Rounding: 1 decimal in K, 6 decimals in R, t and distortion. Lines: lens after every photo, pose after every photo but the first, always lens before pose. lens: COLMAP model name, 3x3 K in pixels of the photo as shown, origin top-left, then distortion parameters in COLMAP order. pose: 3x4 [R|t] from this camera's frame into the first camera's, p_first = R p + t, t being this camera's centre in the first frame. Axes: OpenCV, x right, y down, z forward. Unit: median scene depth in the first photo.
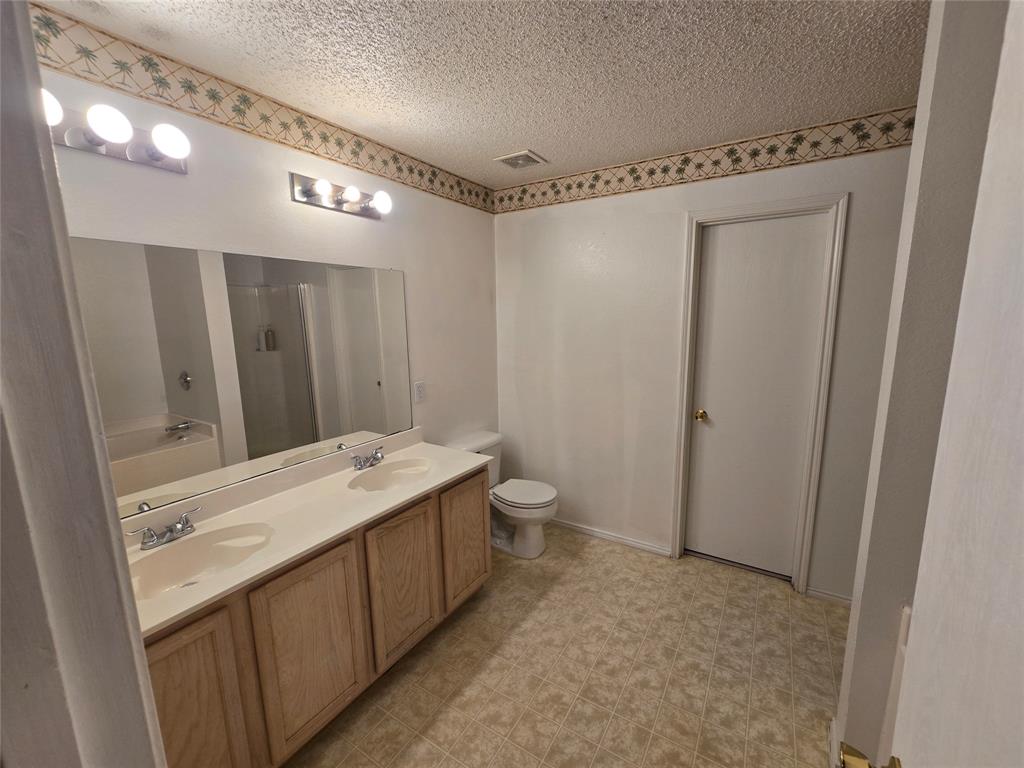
lens RADIAL K [[419.1, 0, 519.9], [0, 419.1, 385.2], [0, 0, 1]] dist [-0.007821, 0.000956]
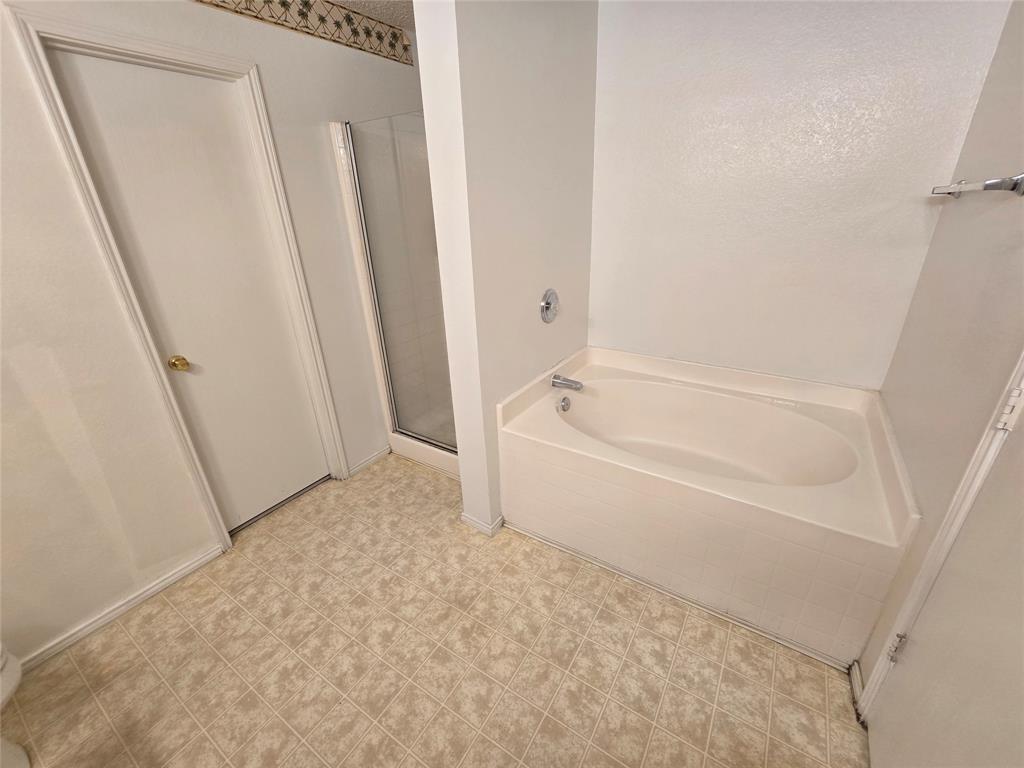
lens RADIAL K [[423.6, 0, 513.0], [0, 423.6, 385.5], [0, 0, 1]] dist [0.024205, -0.007025]
pose [[0.029175, -0.386988, 0.921623, -0.303069], [0.192254, 0.906973, 0.374751, -0.074739], [-0.980912, 0.166252, 0.100860, 0.472314]]
